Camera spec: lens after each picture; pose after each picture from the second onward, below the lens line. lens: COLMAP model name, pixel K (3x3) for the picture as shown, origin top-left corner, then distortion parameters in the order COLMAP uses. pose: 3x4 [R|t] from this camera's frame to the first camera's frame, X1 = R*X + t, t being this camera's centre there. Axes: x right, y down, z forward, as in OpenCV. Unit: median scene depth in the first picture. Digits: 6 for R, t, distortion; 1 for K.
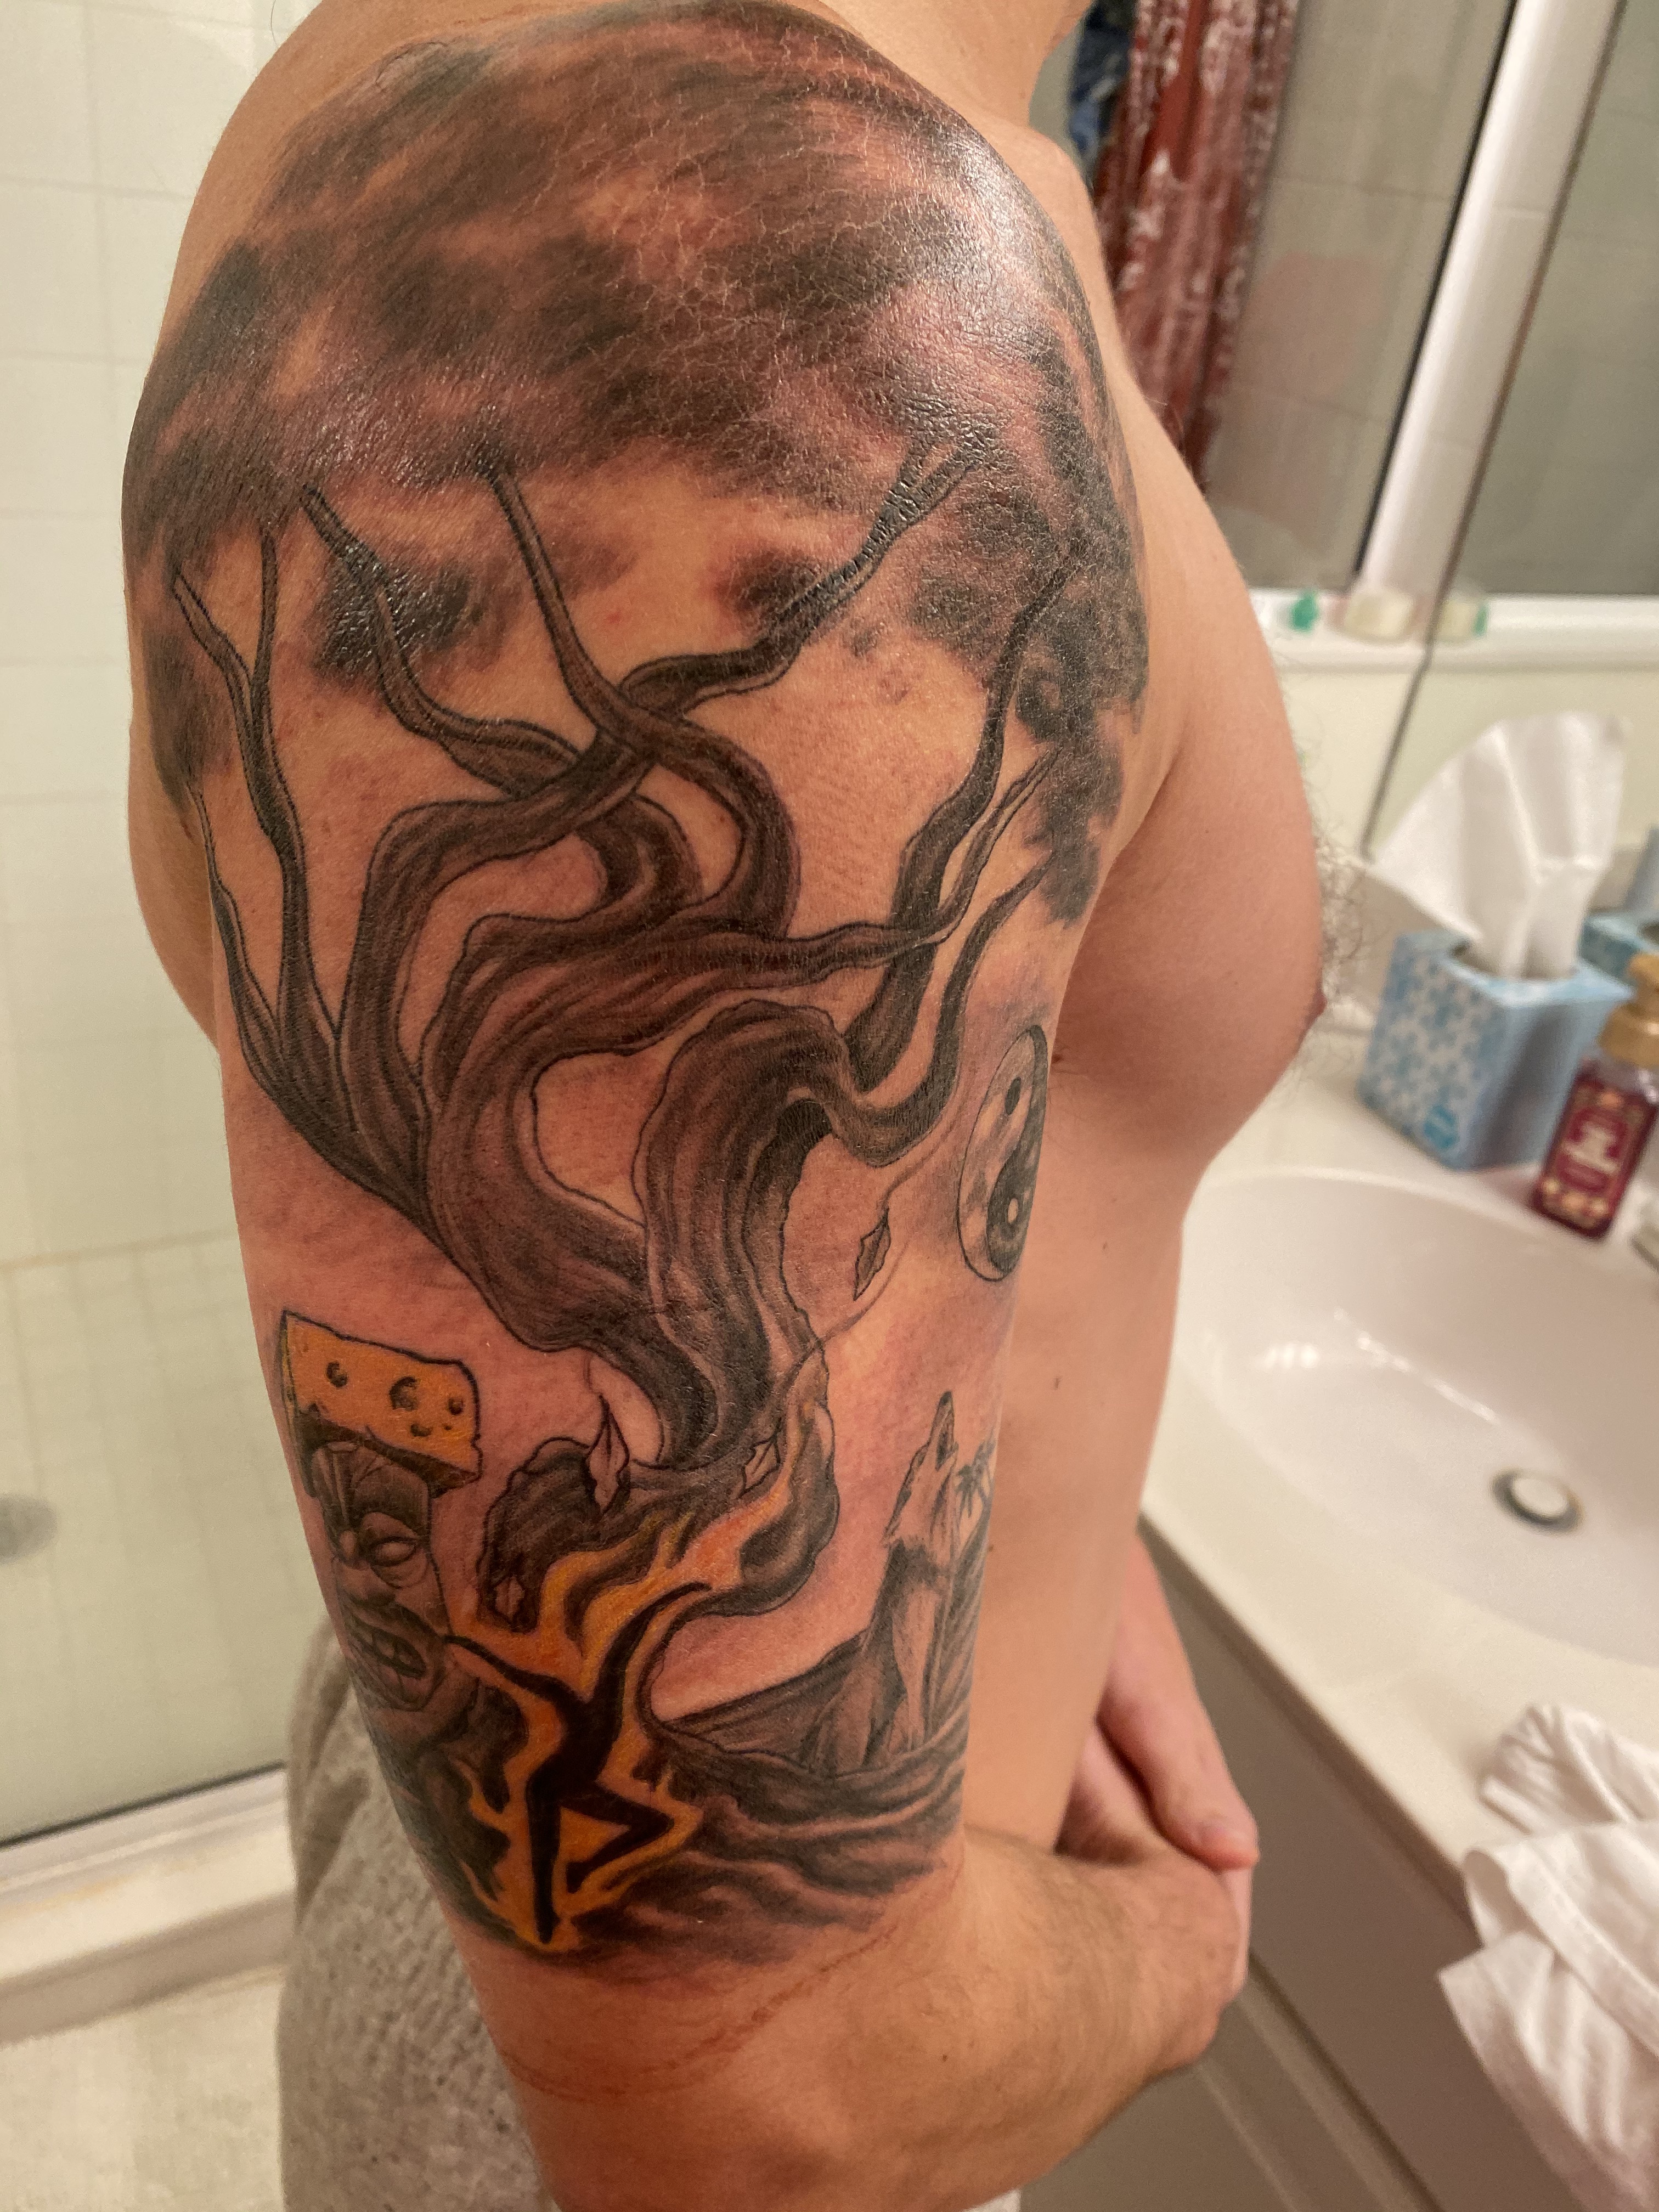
lens RADIAL K [[1655.2, 0, 938.3], [0, 1655.2, 1124.7], [0, 0, 1]] dist [0.042563, -0.054703]
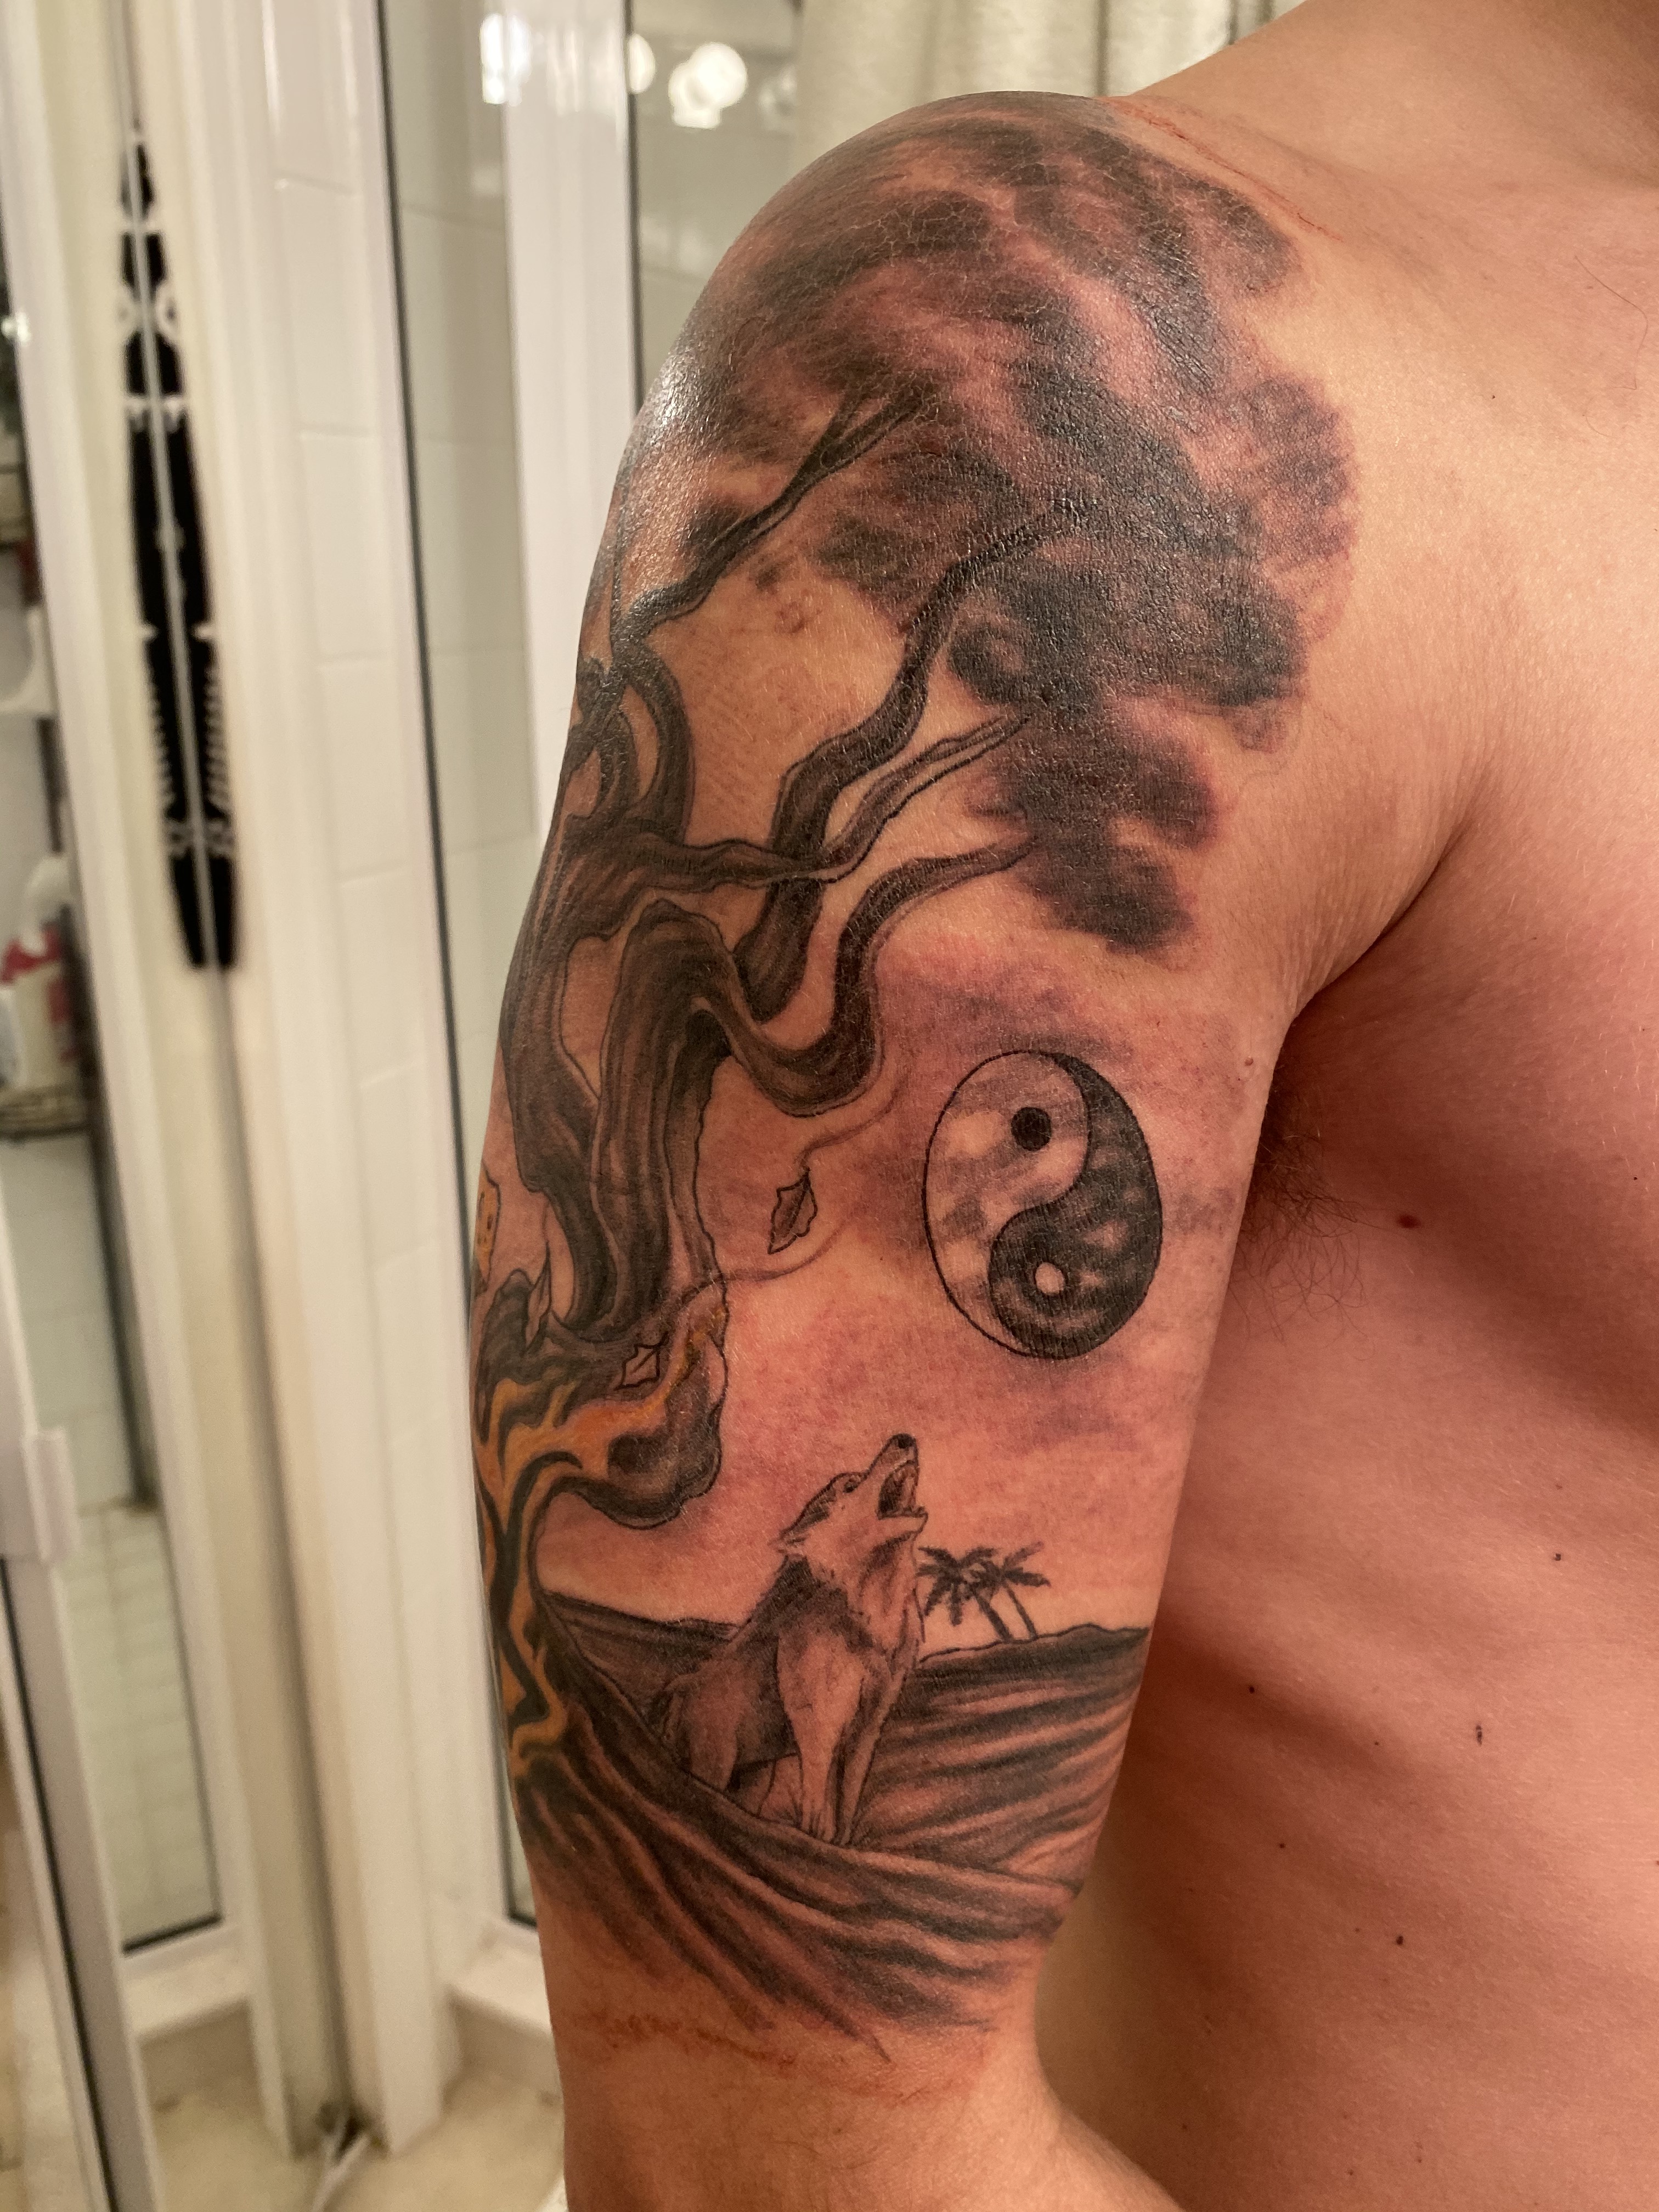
lens RADIAL K [[1655.2, 0, 819.8], [0, 1655.2, 1101.2], [0, 0, 1]] dist [0.042563, -0.054703]
pose [[0.576029, 0.174409, -0.798606, 0.790619], [-0.359758, 0.931358, -0.056090, 0.069179], [0.734006, 0.319614, 0.599235, 0.421308]]
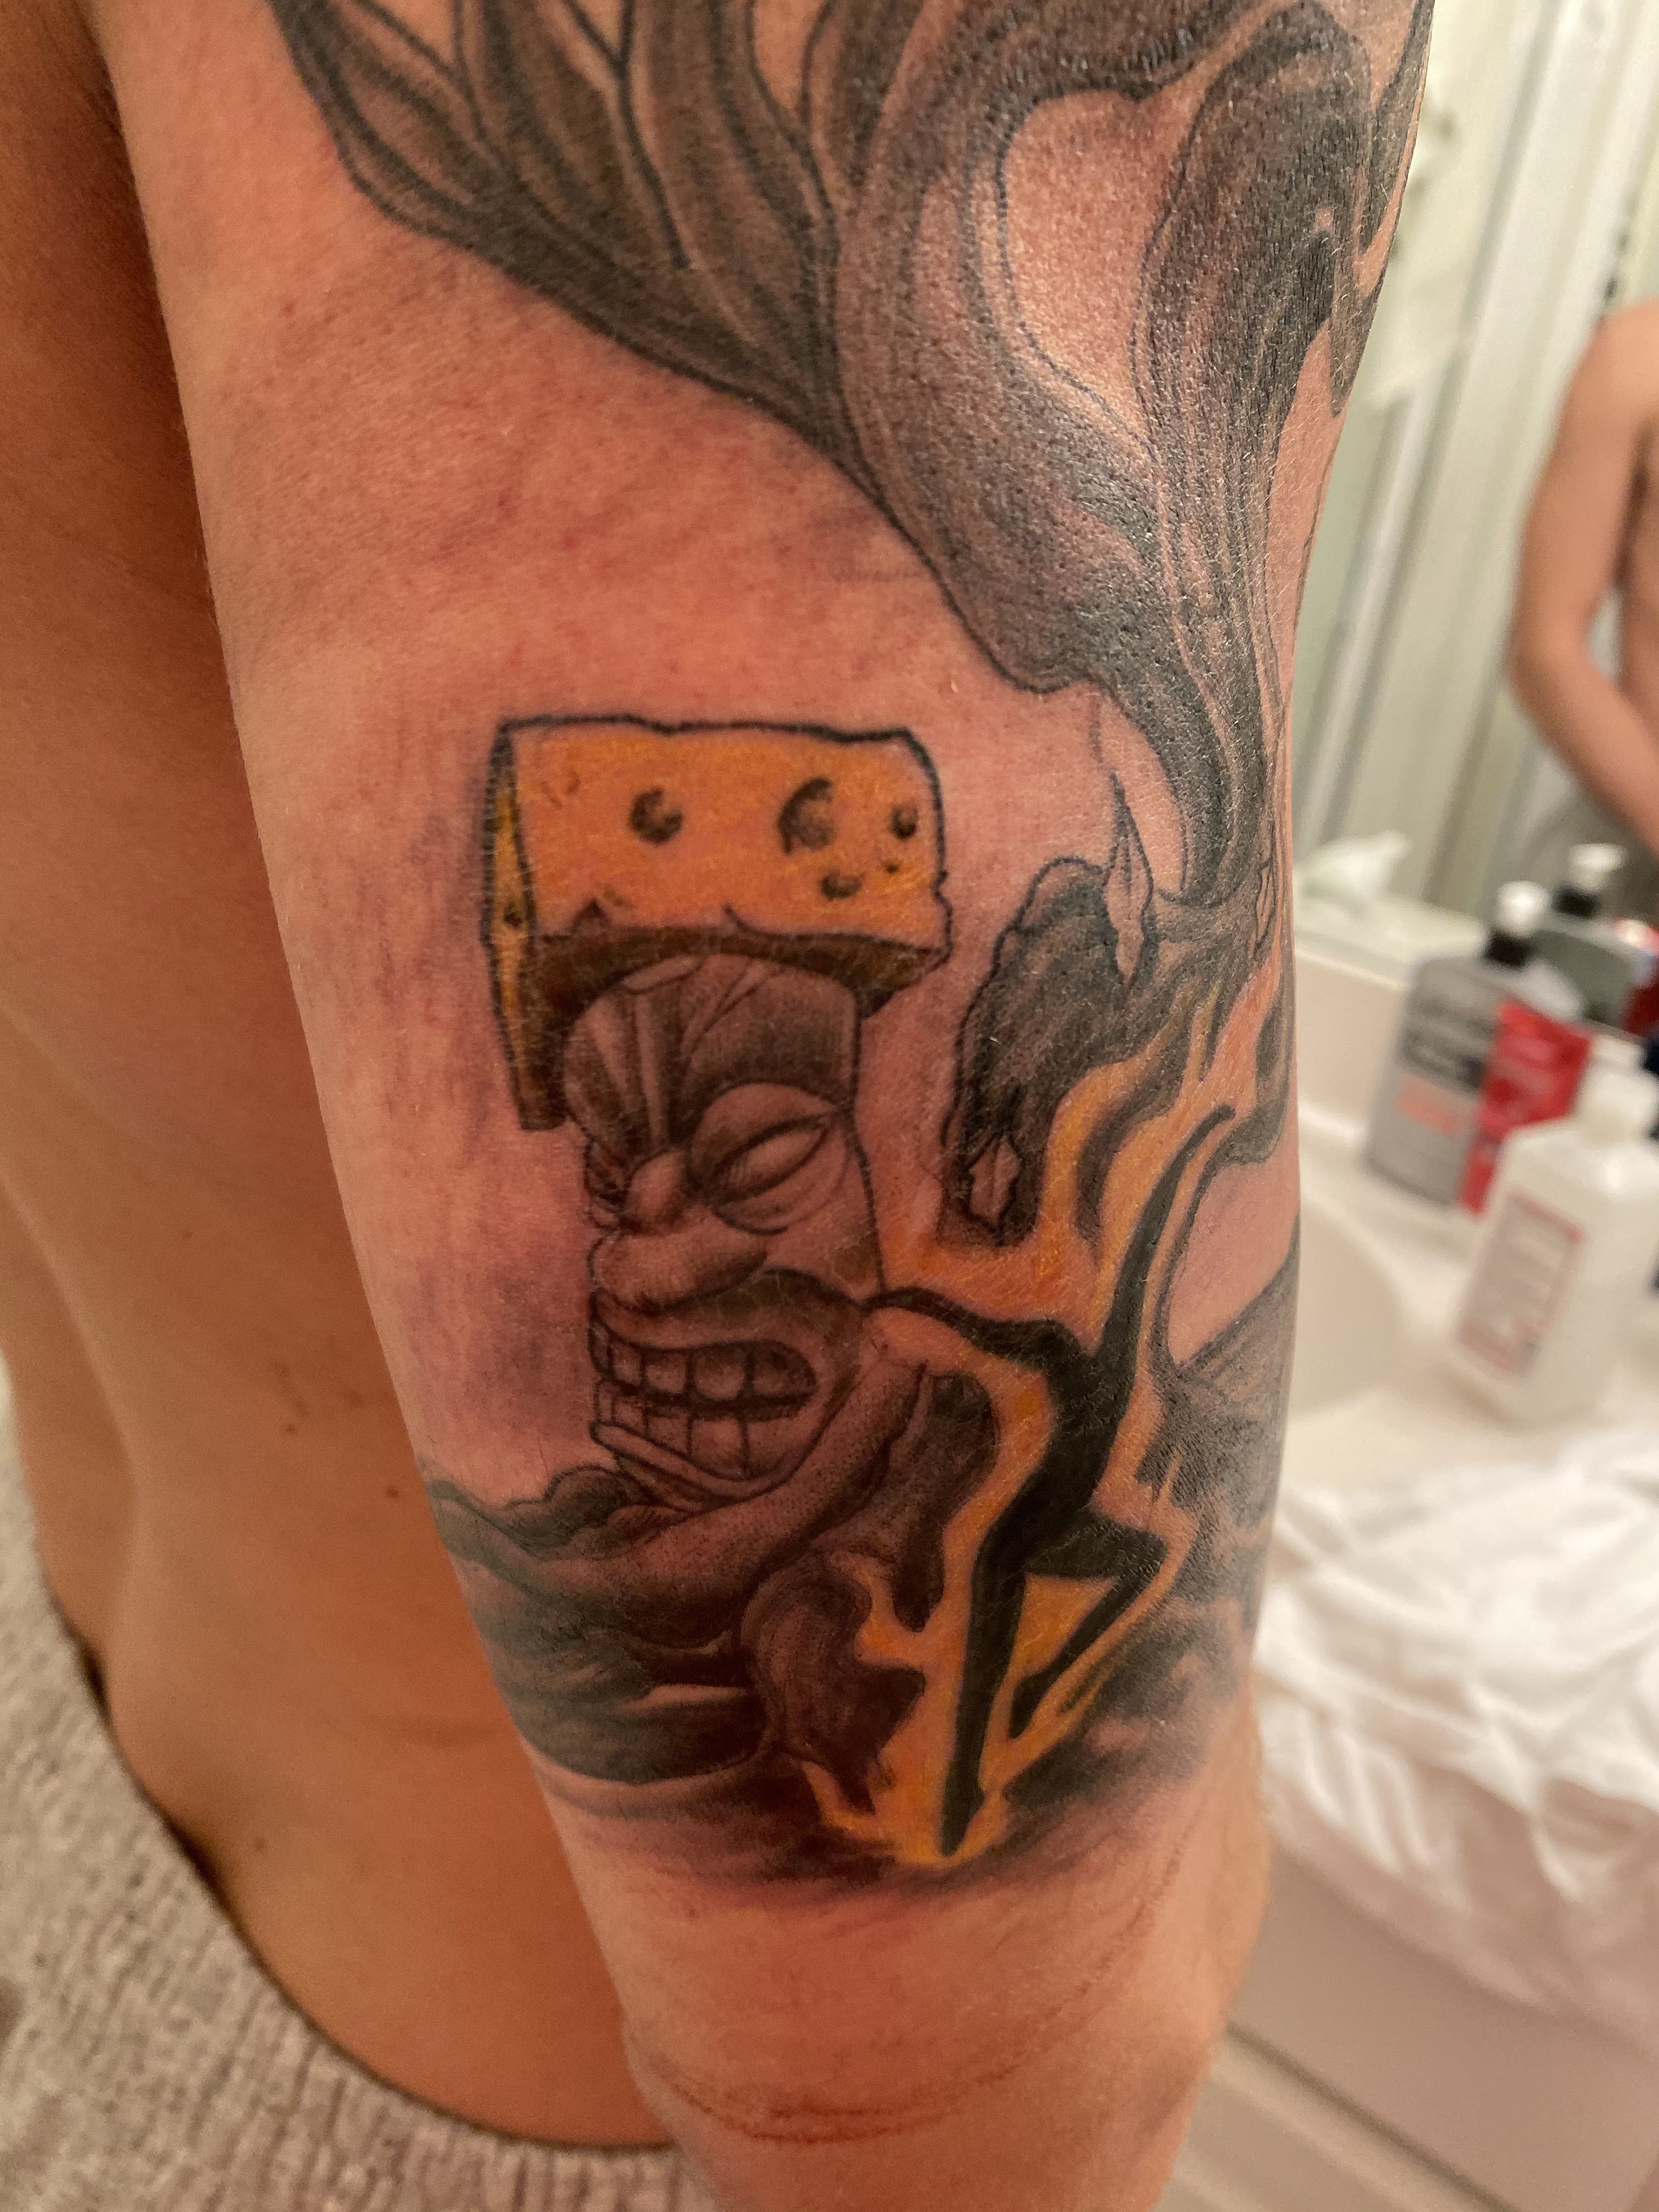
lens RADIAL K [[1655.2, 0, 846.6], [0, 1655.2, 1114.5], [0, 0, 1]] dist [0.042563, -0.054703]
pose [[0.889591, -0.206164, 0.407583, -0.543992], [0.223988, 0.974583, 0.004087, 0.254897], [-0.398066, 0.087658, 0.913159, 0.513372]]
